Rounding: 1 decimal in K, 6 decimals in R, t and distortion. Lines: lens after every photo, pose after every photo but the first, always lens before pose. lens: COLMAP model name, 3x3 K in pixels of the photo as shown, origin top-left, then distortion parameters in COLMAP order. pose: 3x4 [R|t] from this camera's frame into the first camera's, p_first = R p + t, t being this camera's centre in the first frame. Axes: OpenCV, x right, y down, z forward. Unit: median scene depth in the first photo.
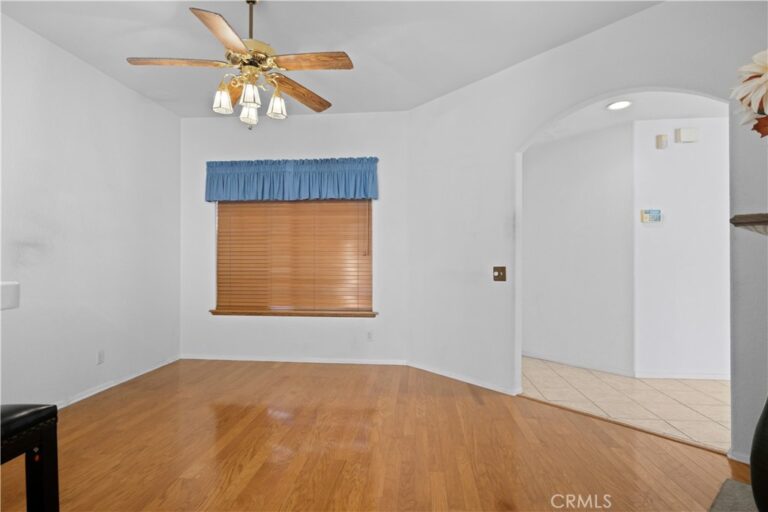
lens RADIAL K [[402.9, 0, 384.0], [0, 402.9, 256.0], [0, 0, 1]] dist [0.000833, 0.000101]
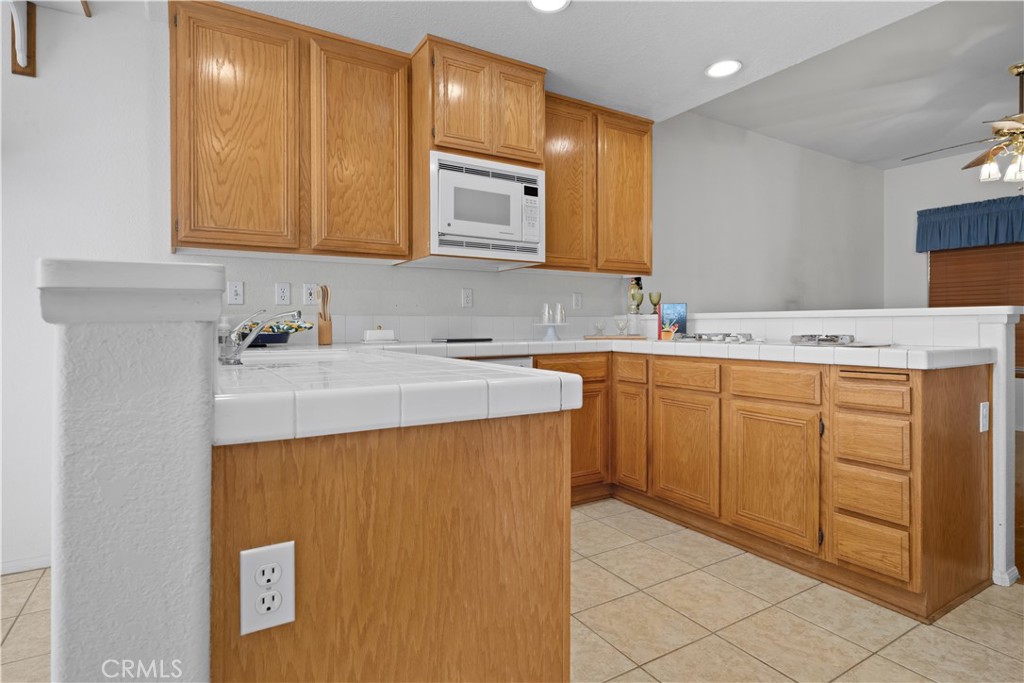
lens RADIAL K [[526.6, 0, 509.8], [0, 526.6, 329.8], [0, 0, 1]] dist [0.001905, -0.000234]
pose [[0.591923, 0.005441, -0.805976, -0.000746], [0.011540, 0.999817, 0.015225, 0.021243], [0.805912, -0.018313, 0.591752, -0.621150]]
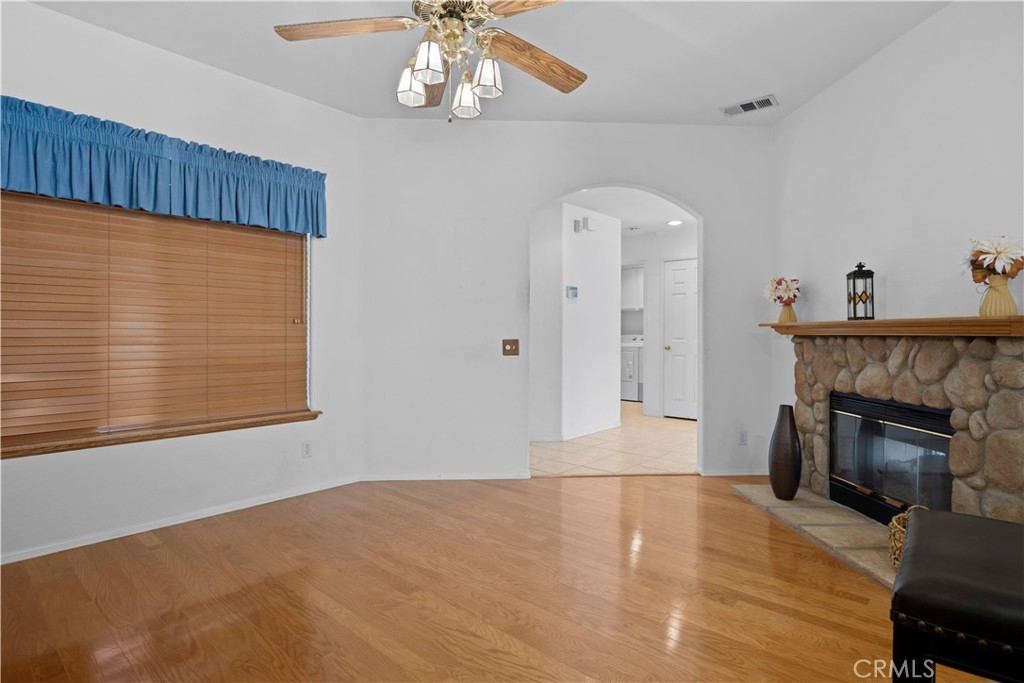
lens RADIAL K [[526.6, 0, 509.8], [0, 526.6, 329.8], [0, 0, 1]] dist [0.001905, -0.000234]
pose [[0.591539, 0.005702, 0.806256, -0.597418], [-0.012742, 0.999916, 0.002277, 0.002458], [-0.806176, -0.011620, 0.591562, 0.282680]]
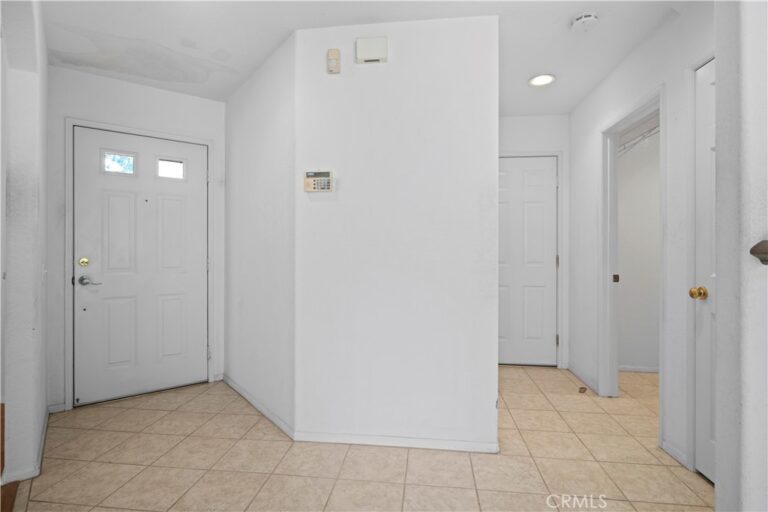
lens RADIAL K [[402.9, 0, 384.0], [0, 402.9, 256.0], [0, 0, 1]] dist [0.000833, 0.000101]
pose [[0.999979, 0.003982, -0.005056, 0.765866], [-0.003953, 0.999976, 0.005680, 0.011459], [0.005079, -0.005660, 0.999971, 0.375933]]
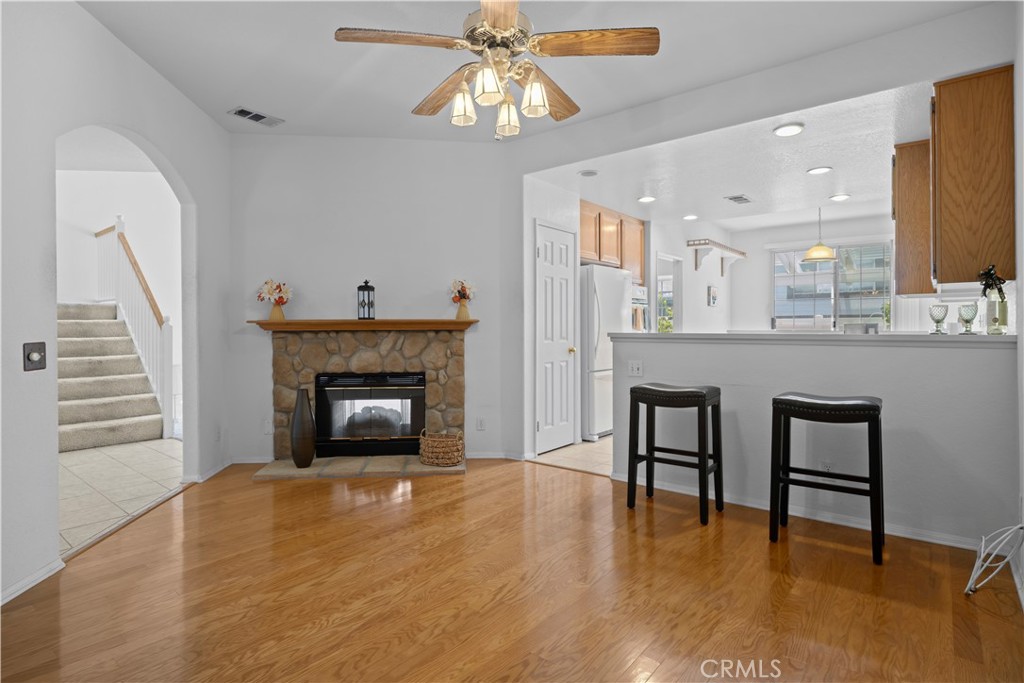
lens RADIAL K [[526.6, 0, 509.8], [0, 526.6, 329.8], [0, 0, 1]] dist [0.001905, -0.000234]
pose [[-0.830336, 0.000255, 0.557264, -0.544725], [-0.003548, 0.999977, -0.005745, 0.010626], [-0.557253, -0.006748, -0.830316, 1.113369]]
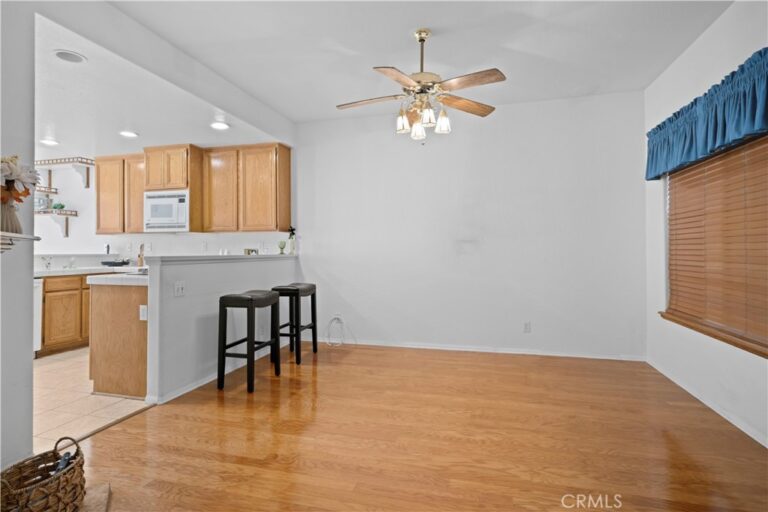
lens RADIAL K [[402.1, 0, 374.2], [0, 402.1, 251.6], [0, 0, 1]] dist [0.000242, -0.000169]
pose [[-0.181211, 0.002345, -0.983441, 0.567198], [0.011471, 0.999934, 0.000271, 0.006498], [0.983377, -0.011232, -0.181226, 0.685900]]
